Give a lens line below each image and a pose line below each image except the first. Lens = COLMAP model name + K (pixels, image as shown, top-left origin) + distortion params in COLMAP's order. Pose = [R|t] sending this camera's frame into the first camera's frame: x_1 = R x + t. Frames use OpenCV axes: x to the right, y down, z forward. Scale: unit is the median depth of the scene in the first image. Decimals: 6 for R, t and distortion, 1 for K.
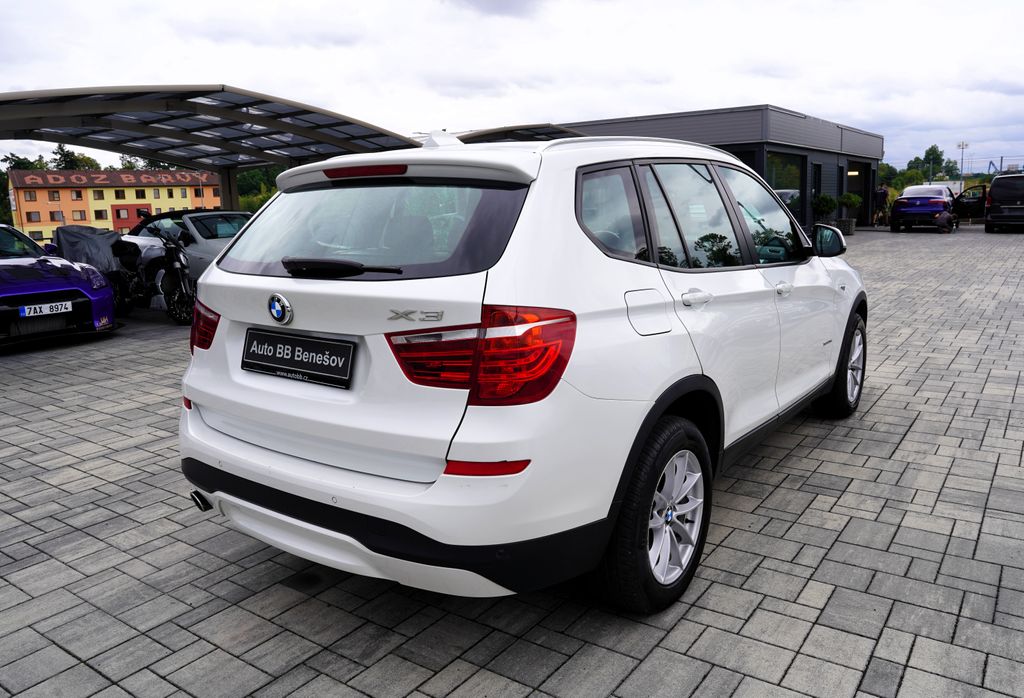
lens RADIAL K [[771.3, 0, 527.2], [0, 771.3, 344.8], [0, 0, 1]] dist [-0.064845, 0.059138]
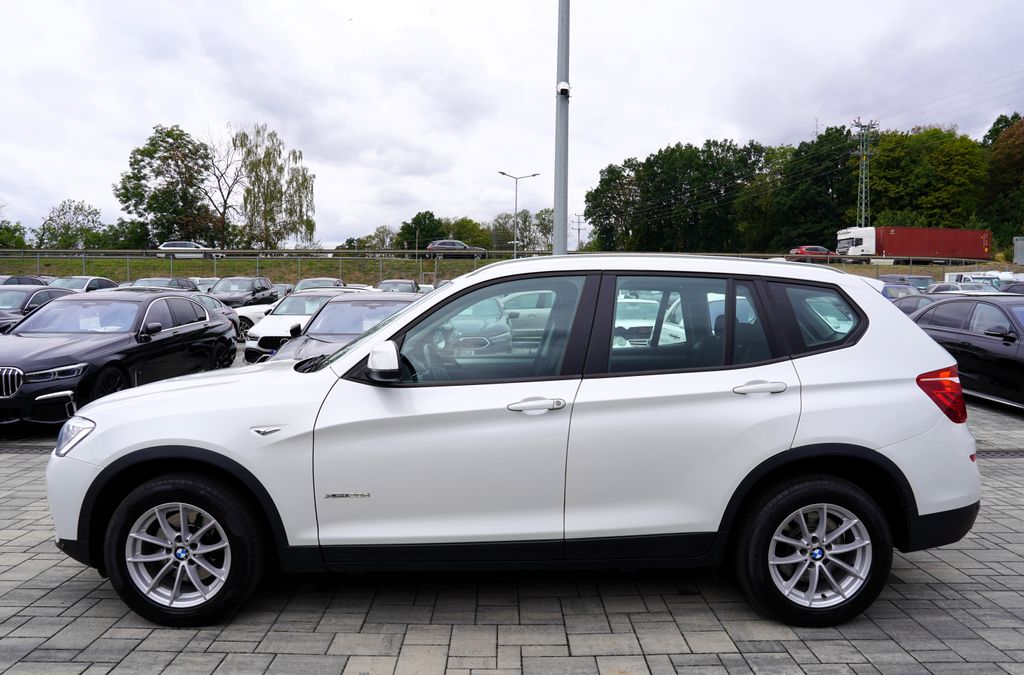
lens RADIAL K [[716.1, 0, 512.1], [0, 716.1, 316.9], [0, 0, 1]] dist [-0.112845, 0.082926]
pose [[-0.579753, 0.001310, 0.814791, -1.058996], [0.160275, 0.980644, 0.112465, -0.454686], [-0.798873, 0.195793, -0.568742, 2.492003]]
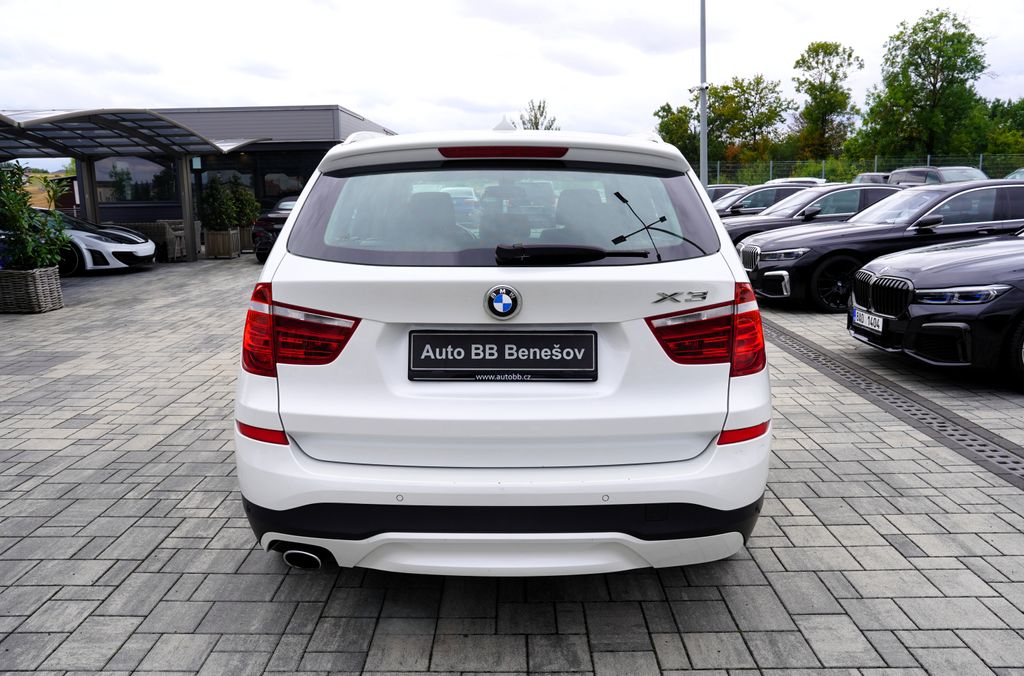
lens RADIAL K [[768.4, 0, 516.0], [0, 768.4, 340.8], [0, 0, 1]] dist [-0.072343, 0.079660]
pose [[0.817840, -0.090122, 0.568345, -0.749889], [0.092310, 0.995416, 0.025010, -0.021302], [-0.567994, 0.032010, 0.822410, 0.242119]]
